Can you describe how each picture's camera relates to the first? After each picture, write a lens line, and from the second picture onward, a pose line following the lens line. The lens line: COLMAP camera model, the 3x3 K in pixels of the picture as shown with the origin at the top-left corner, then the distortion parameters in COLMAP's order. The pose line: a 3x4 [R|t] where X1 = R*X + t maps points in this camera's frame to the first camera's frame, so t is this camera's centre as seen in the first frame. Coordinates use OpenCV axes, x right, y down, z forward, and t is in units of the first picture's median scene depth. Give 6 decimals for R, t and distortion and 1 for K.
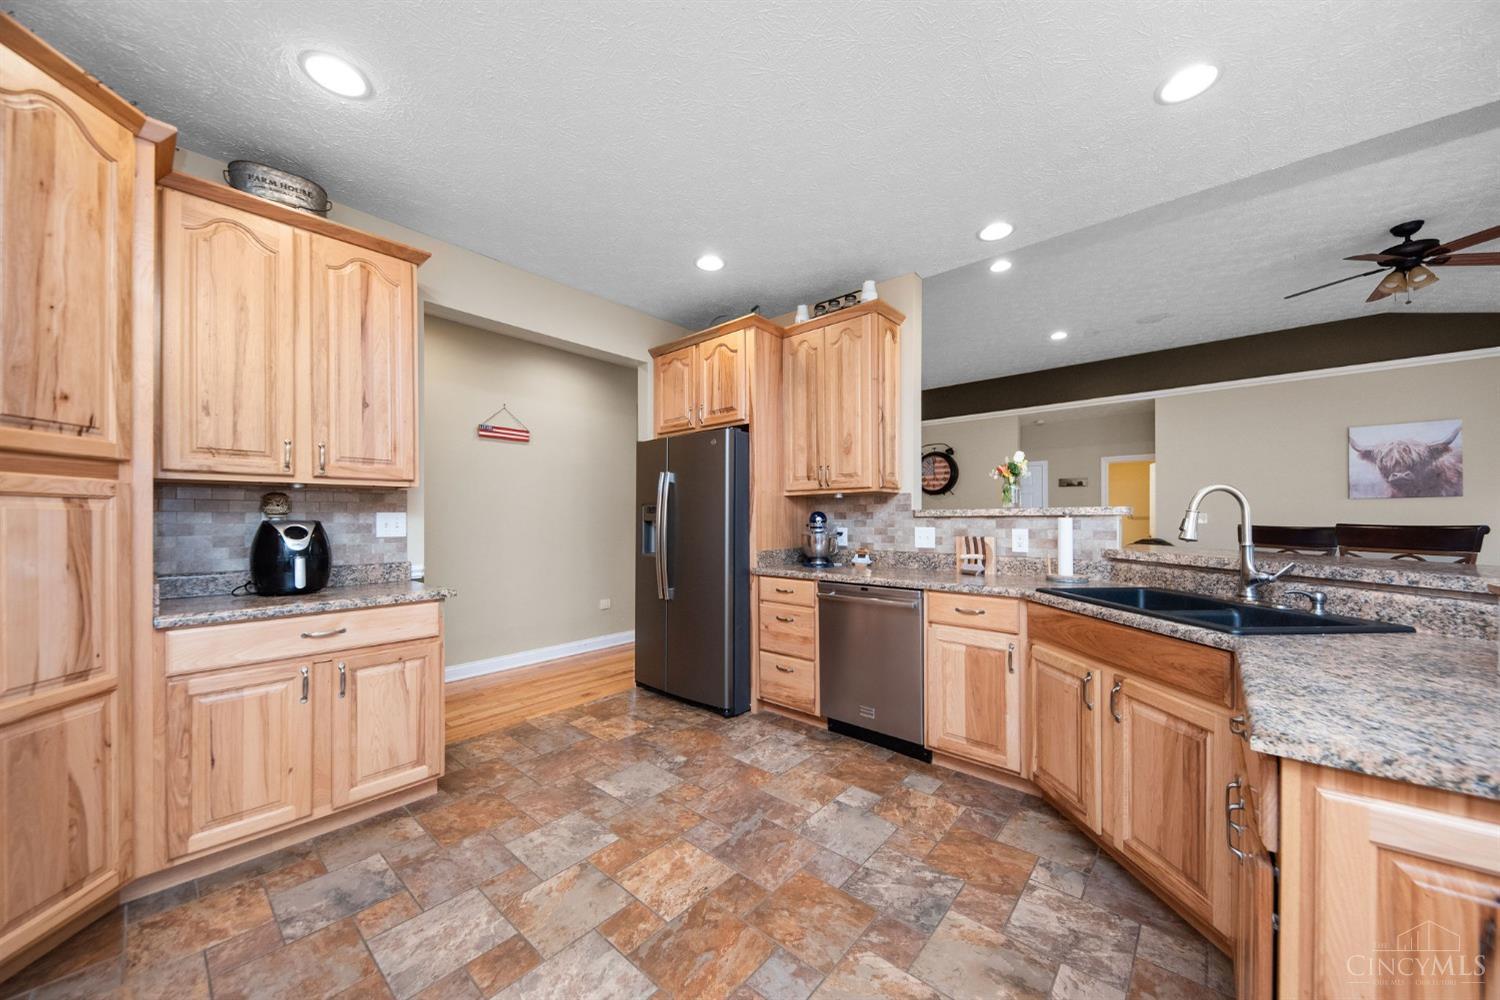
lens RADIAL K [[531.1, 0, 748.3], [0, 531.1, 518.9], [0, 0, 1]] dist [-0.000532, -0.000043]
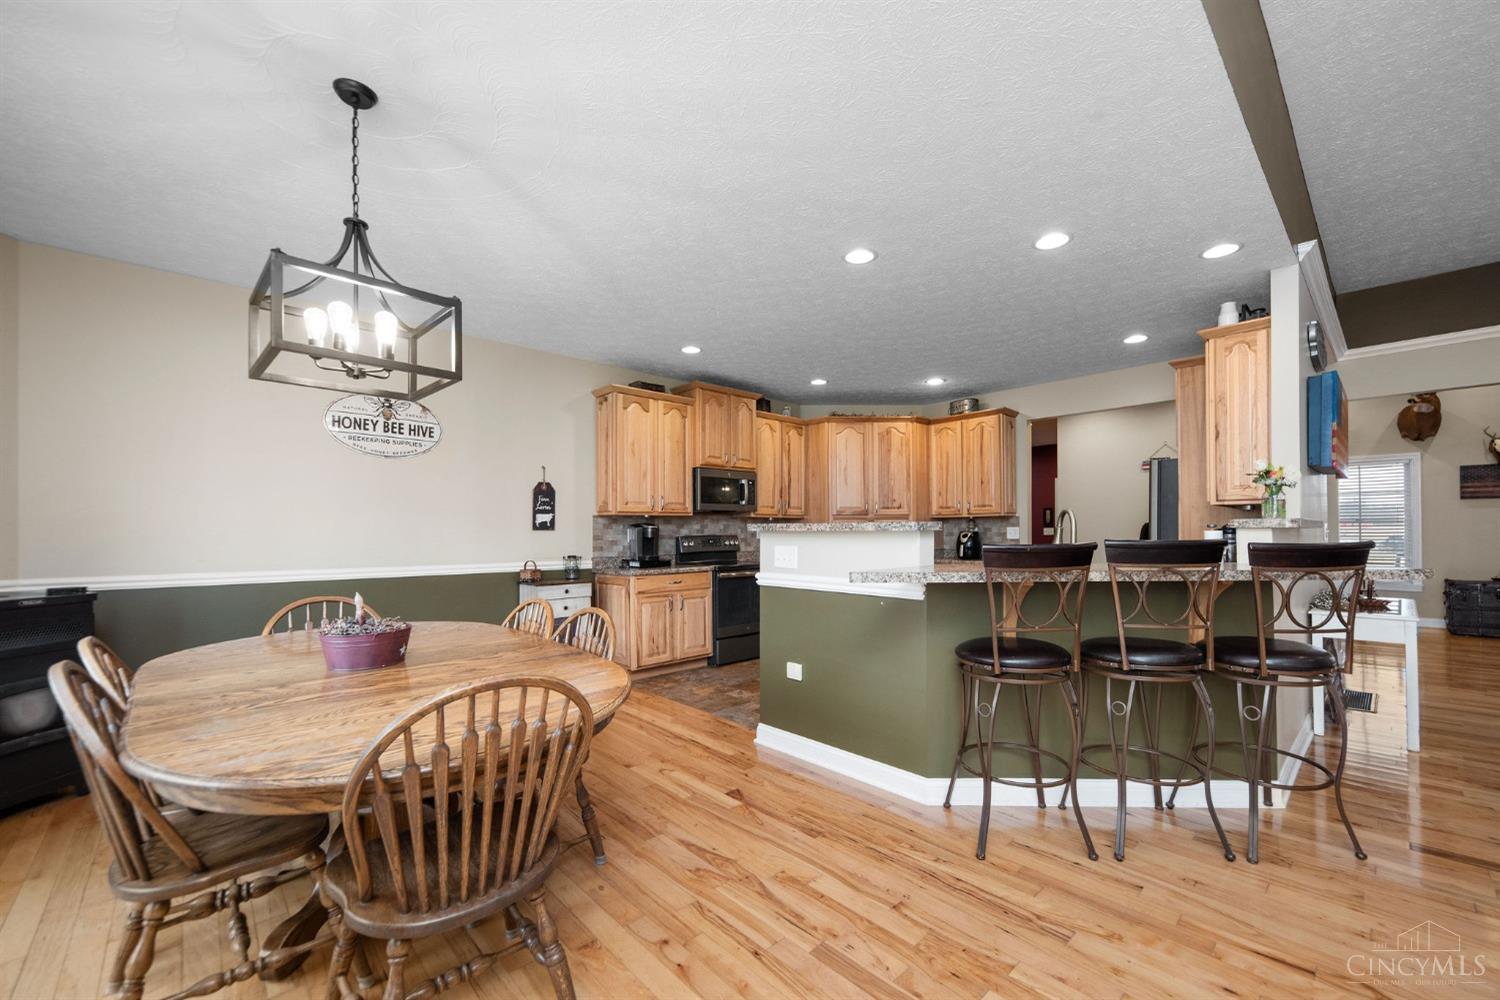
lens RADIAL K [[559.5, 0, 745.7], [0, 559.5, 517.0], [0, 0, 1]] dist [0.000199, 0.000013]
pose [[-0.067412, -0.024516, -0.997424, 1.888087], [0.006904, 0.999663, -0.025038, -0.004978], [0.997701, -0.008574, -0.067220, 0.108474]]
